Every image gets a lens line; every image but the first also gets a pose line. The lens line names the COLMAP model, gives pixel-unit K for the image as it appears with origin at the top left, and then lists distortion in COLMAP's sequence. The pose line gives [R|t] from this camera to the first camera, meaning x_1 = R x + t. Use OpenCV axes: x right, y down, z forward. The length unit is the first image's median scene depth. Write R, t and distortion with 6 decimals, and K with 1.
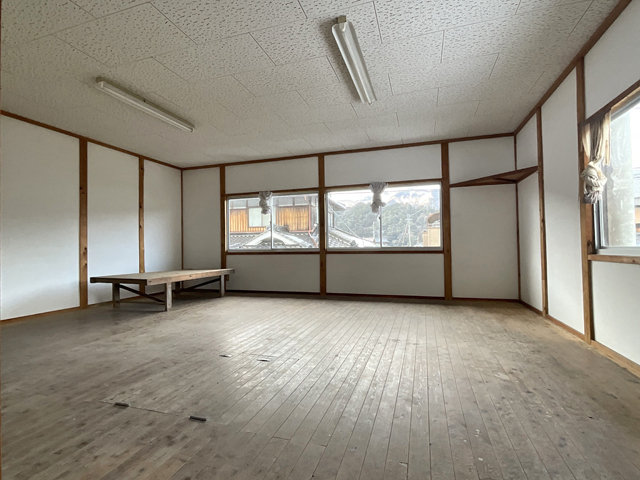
lens RADIAL K [[323.6, 0, 312.0], [0, 323.6, 239.2], [0, 0, 1]] dist [-0.003349, -0.000264]
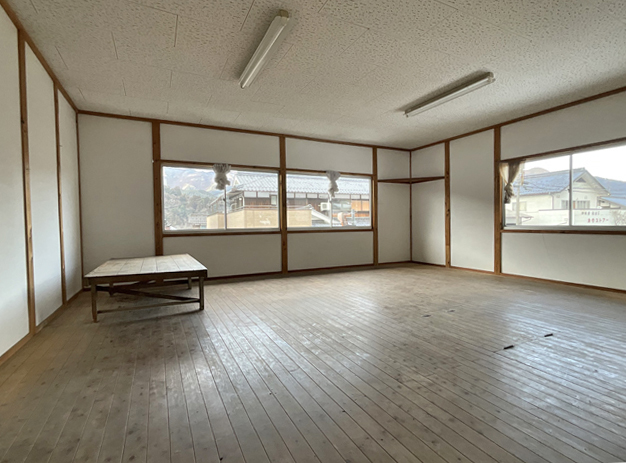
lens RADIAL K [[320.4, 0, 311.4], [0, 320.4, 238.7], [0, 0, 1]] dist [-0.016361, -0.000436]
pose [[0.711893, -0.025217, 0.701835, -0.651040], [-0.010824, 0.998842, 0.046868, 0.013379], [-0.702205, -0.040961, 0.710796, 0.223822]]
